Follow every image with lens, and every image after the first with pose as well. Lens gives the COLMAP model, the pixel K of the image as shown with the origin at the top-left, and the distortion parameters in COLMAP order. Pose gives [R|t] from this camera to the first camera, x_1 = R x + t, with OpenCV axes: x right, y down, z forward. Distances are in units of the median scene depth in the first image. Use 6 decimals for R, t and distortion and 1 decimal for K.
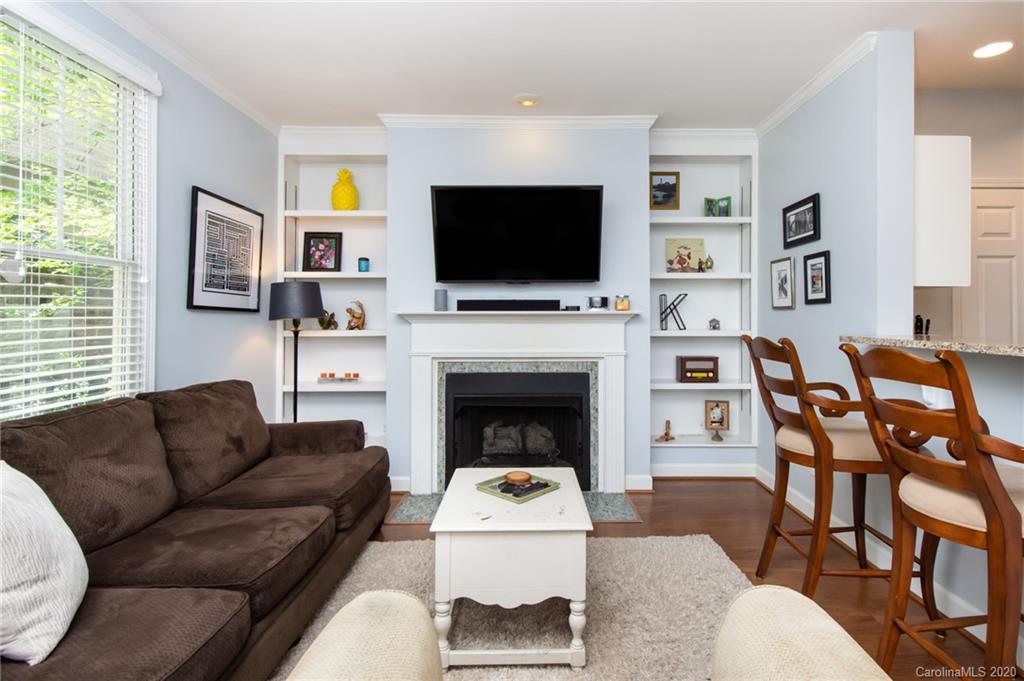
lens RADIAL K [[507.0, 0, 539.1], [0, 507.0, 310.2], [0, 0, 1]] dist [0.002921, 0.000184]
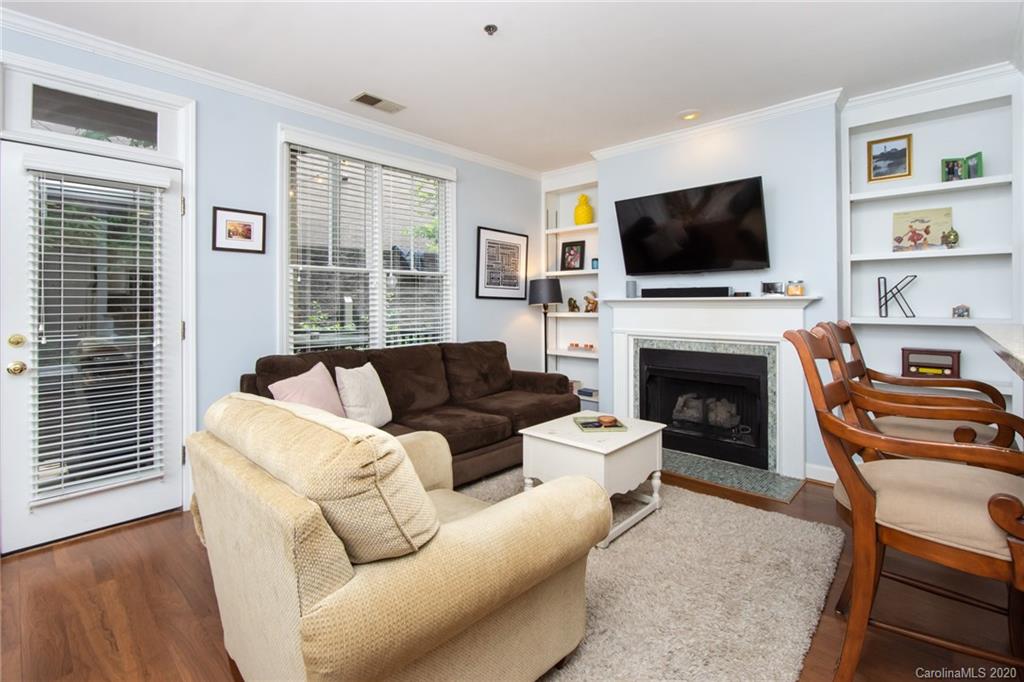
lens RADIAL K [[474.3, 0, 505.3], [0, 474.3, 298.3], [0, 0, 1]] dist [-0.001305, -0.000245]
pose [[0.716566, -0.008070, -0.697473, 0.394206], [0.009689, 0.999952, -0.001616, 0.001073], [0.697452, -0.005600, 0.716610, -0.064958]]
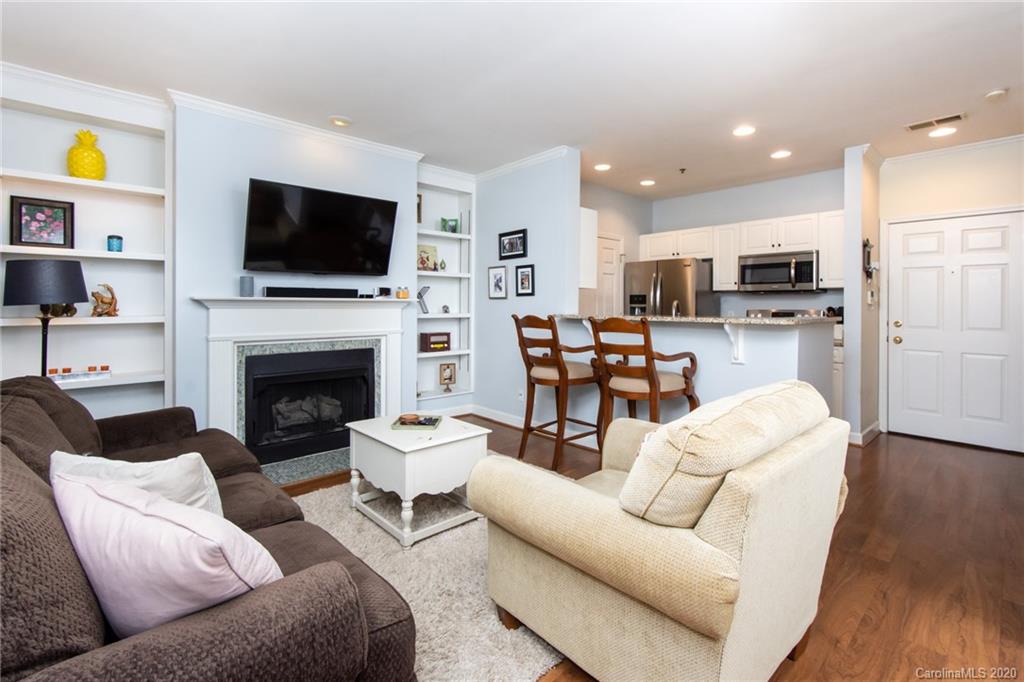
lens RADIAL K [[461.9, 0, 509.8], [0, 461.9, 306.9], [0, 0, 1]] dist [0.000169, -0.000005]
pose [[0.750097, 0.000249, 0.661327, -0.405763], [-0.011229, 0.999861, 0.012359, 0.004237], [-0.661232, -0.016697, 0.749995, -0.076625]]
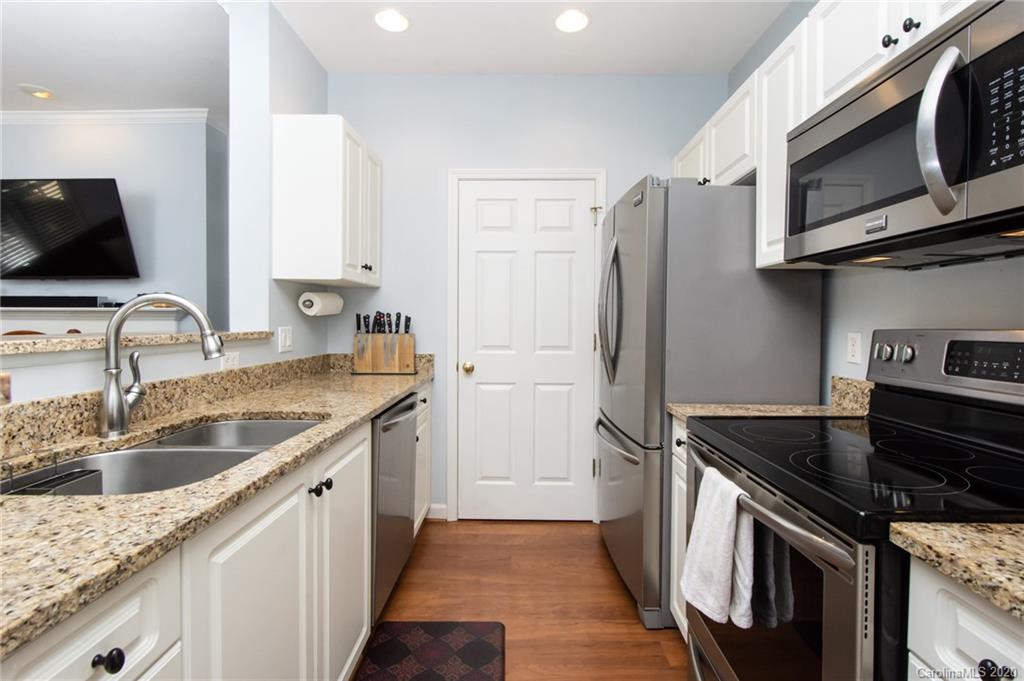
lens RADIAL K [[458.2, 0, 510.0], [0, 458.2, 328.5], [0, 0, 1]] dist [-0.000352, -0.000368]
pose [[0.999546, 0.006715, -0.029375, 0.843350], [-0.005931, 0.999626, 0.026682, 0.013321], [0.029543, -0.026495, 0.999212, 0.122873]]
